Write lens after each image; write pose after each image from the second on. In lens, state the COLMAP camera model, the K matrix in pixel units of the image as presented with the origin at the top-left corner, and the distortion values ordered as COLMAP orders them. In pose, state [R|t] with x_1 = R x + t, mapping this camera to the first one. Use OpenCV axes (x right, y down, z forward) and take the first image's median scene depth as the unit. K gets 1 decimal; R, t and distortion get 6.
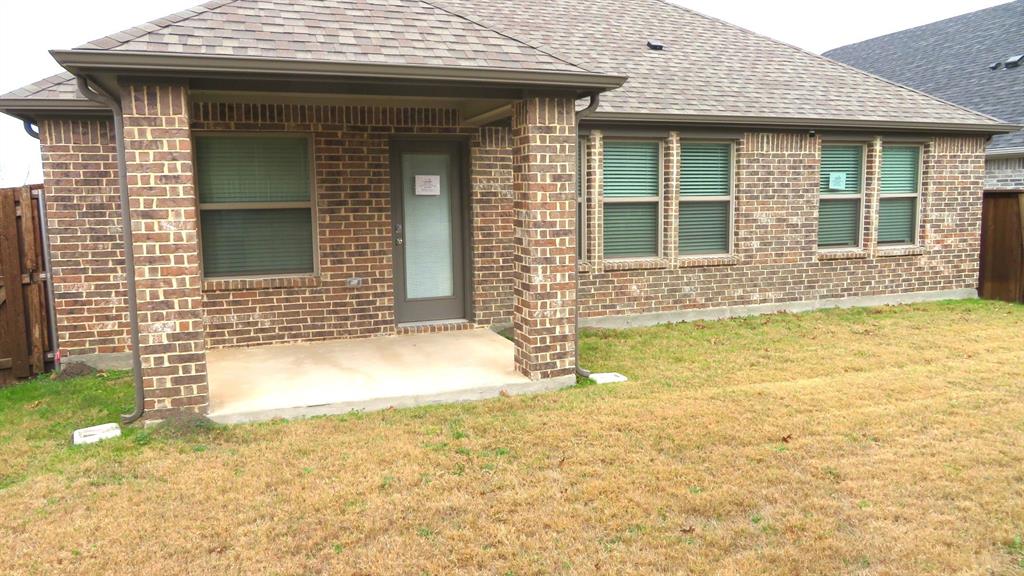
lens RADIAL K [[731.4, 0, 509.3], [0, 731.4, 289.7], [0, 0, 1]] dist [-0.018678, -0.006202]
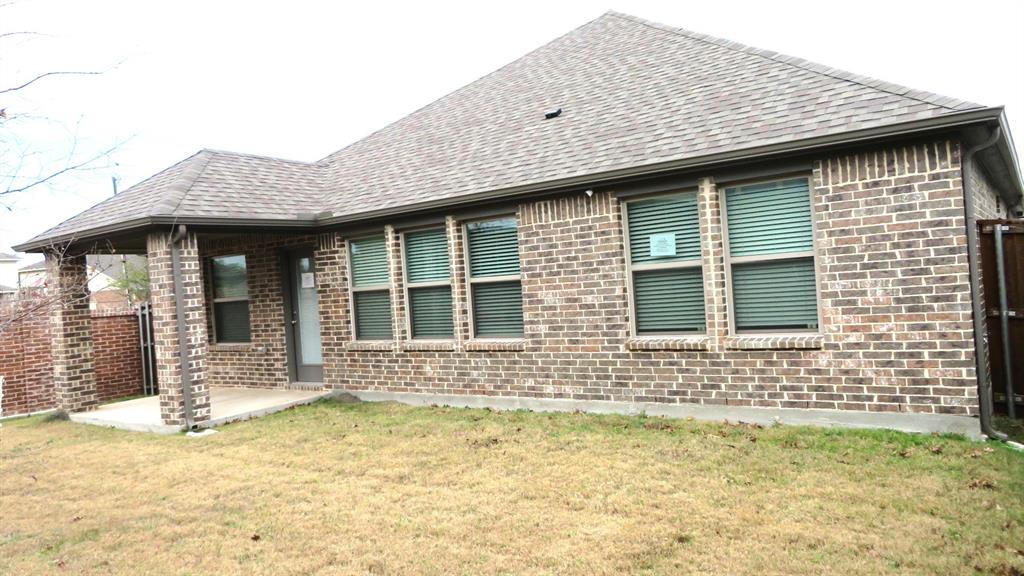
lens RADIAL K [[731.4, 0, 509.4], [0, 731.4, 286.4], [0, 0, 1]] dist [-0.018678, -0.006202]
pose [[0.559638, -0.021675, -0.828454, 1.029009], [-0.039189, 0.997848, -0.052579, -0.064309], [0.827810, 0.061892, 0.557584, 0.475163]]
